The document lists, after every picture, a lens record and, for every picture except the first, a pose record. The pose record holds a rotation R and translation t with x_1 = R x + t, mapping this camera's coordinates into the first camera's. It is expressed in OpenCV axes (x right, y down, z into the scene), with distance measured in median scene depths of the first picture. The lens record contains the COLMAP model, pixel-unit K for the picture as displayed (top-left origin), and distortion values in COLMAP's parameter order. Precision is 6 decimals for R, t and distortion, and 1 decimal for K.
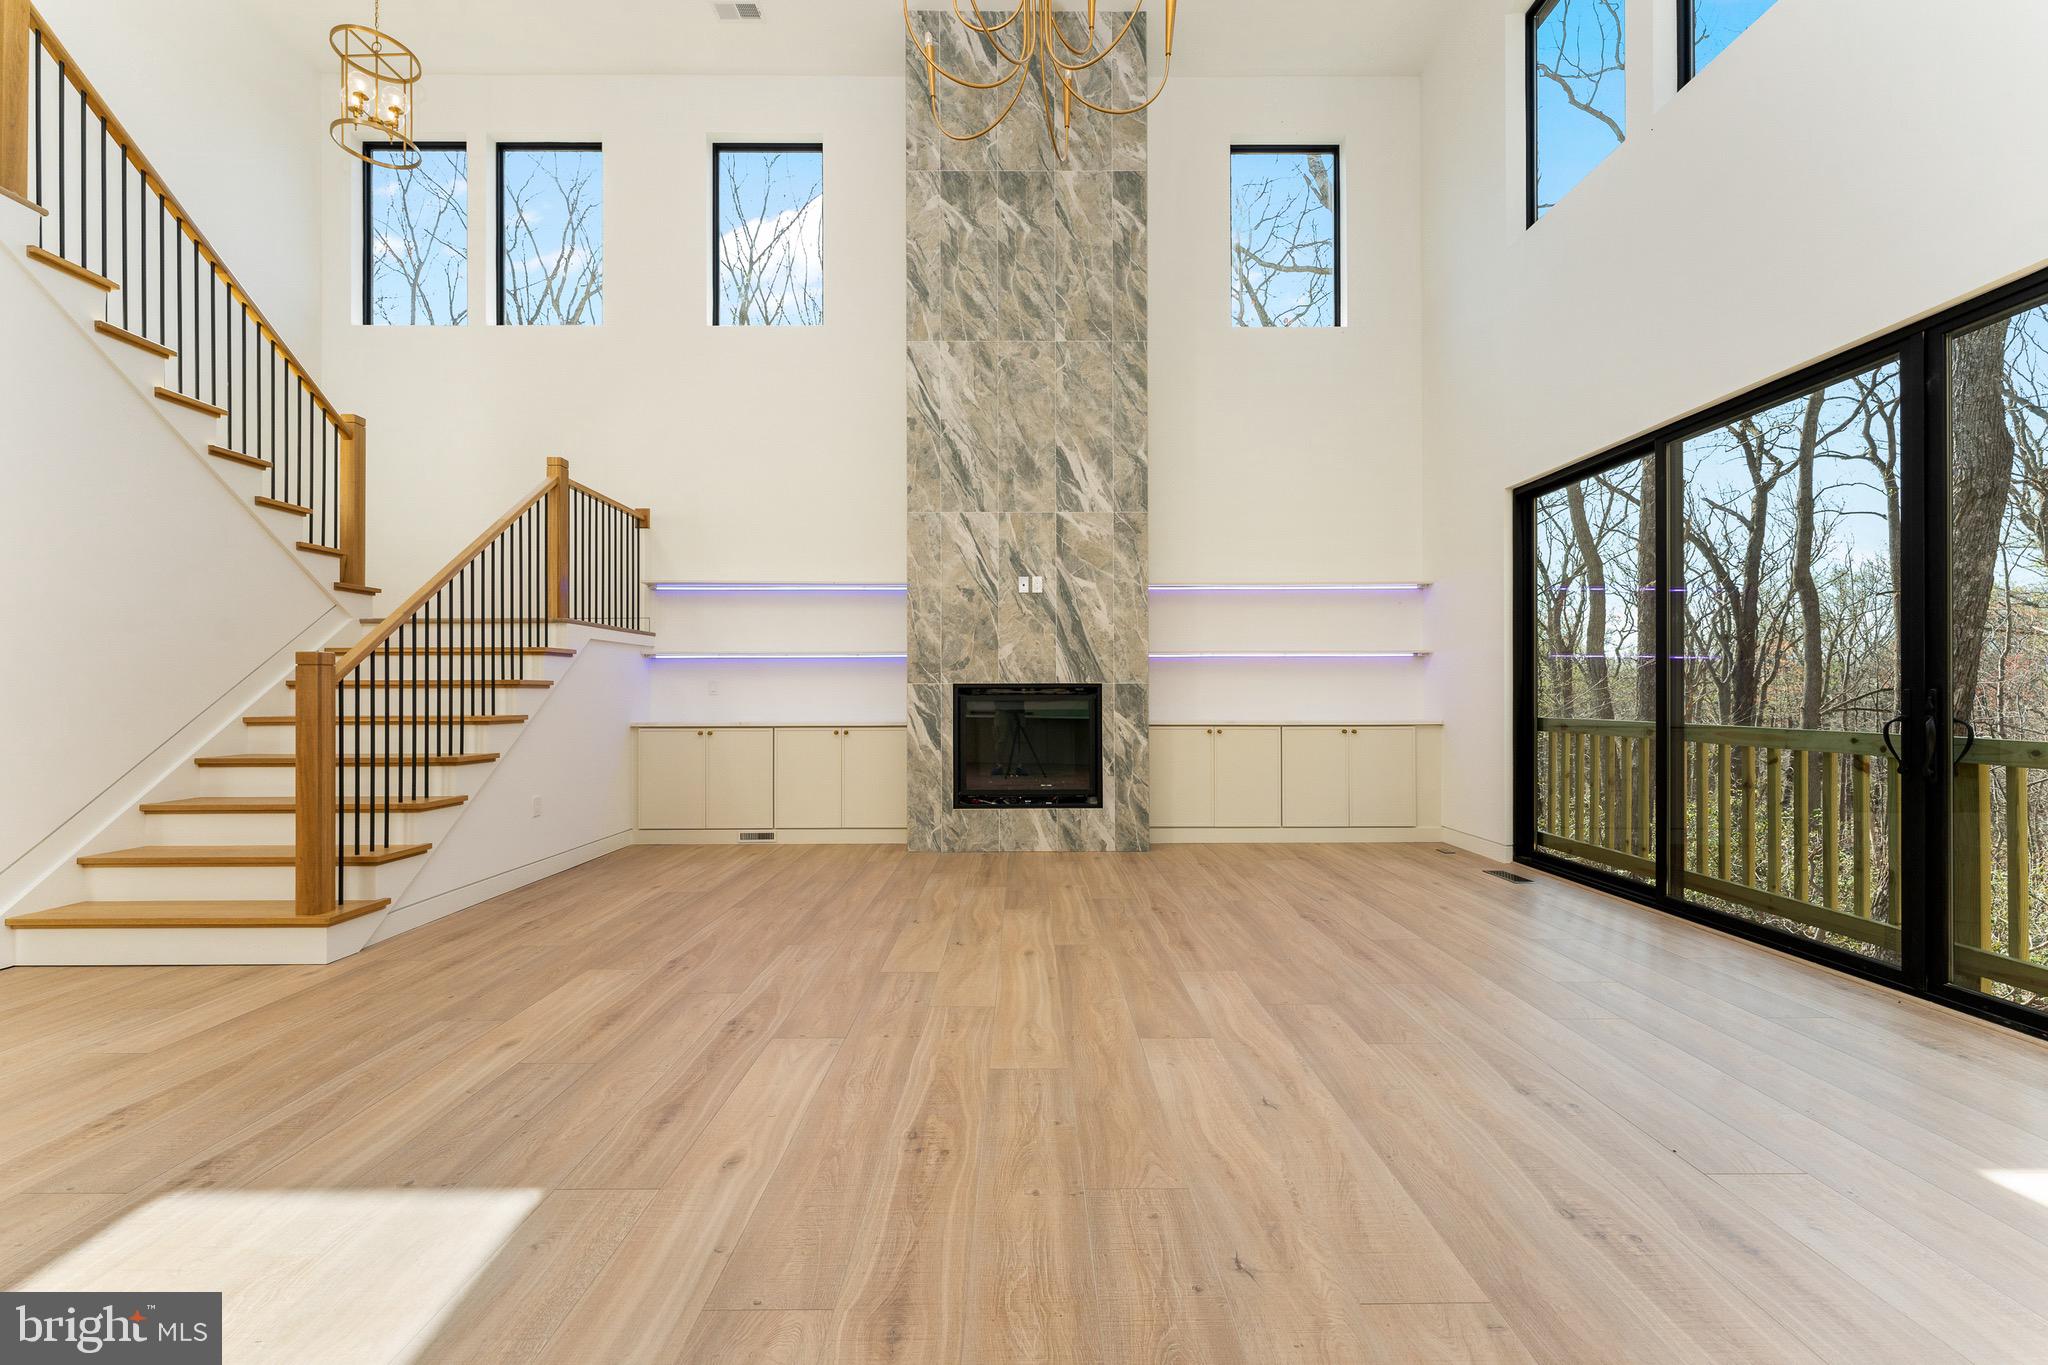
lens RADIAL K [[827.9, 0, 1024.0], [0, 827.9, 687.4], [0, 0, 1]] dist [0.001577, 0.000102]
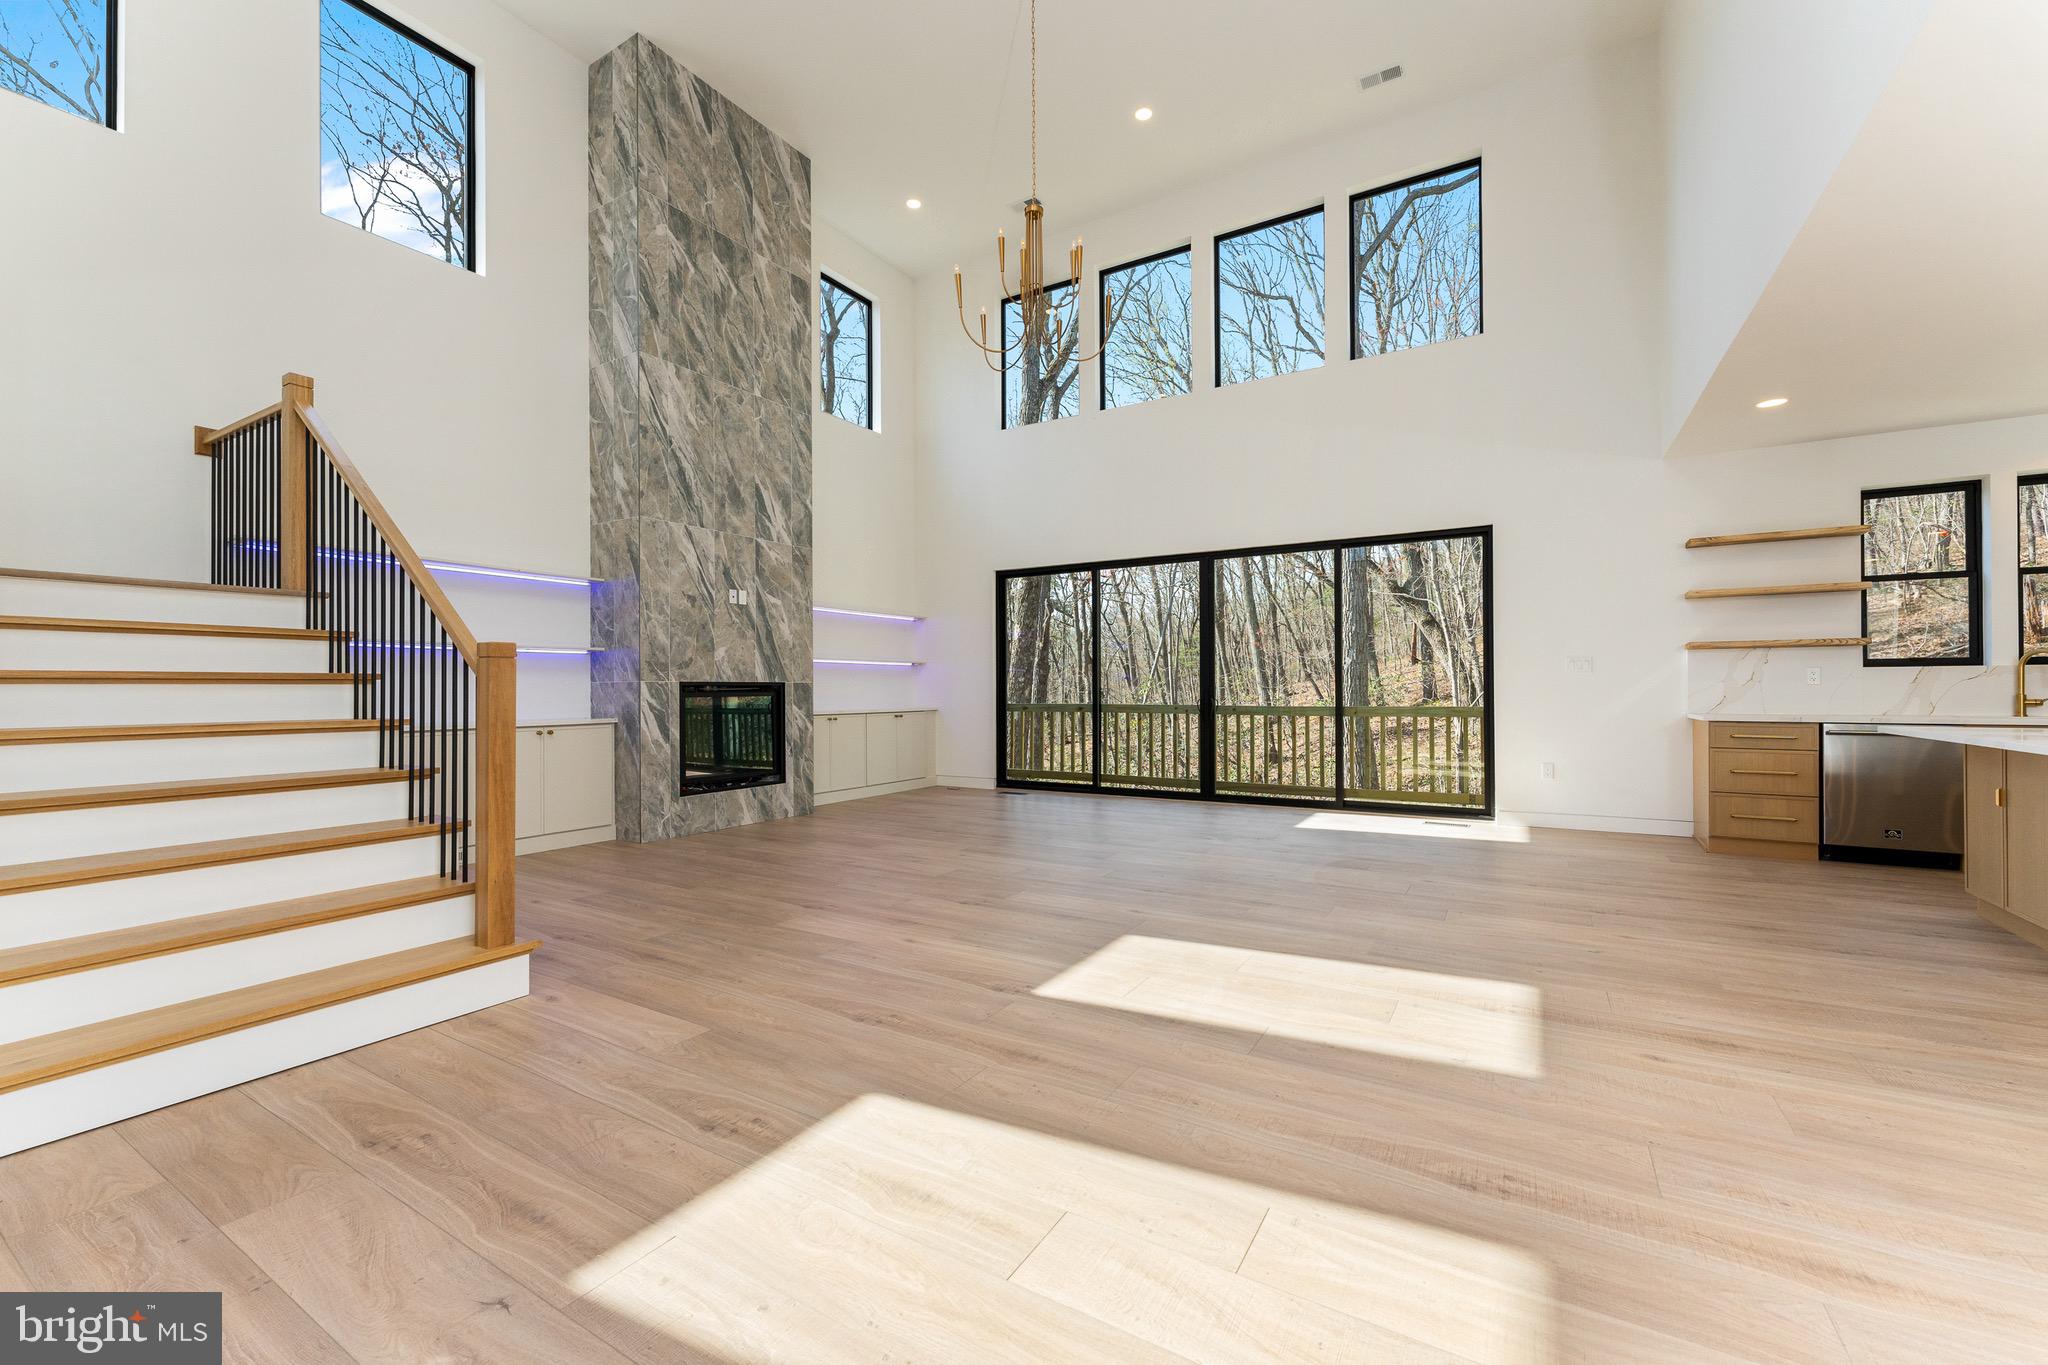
lens RADIAL K [[827.9, 0, 1013.9], [0, 827.9, 682.2], [0, 0, 1]] dist [0.001577, 0.000102]
pose [[0.532138, 0.007247, 0.846626, -0.769985], [-0.001687, 0.999970, -0.007499, 0.003782], [-0.846656, 0.002562, 0.532135, 0.051633]]
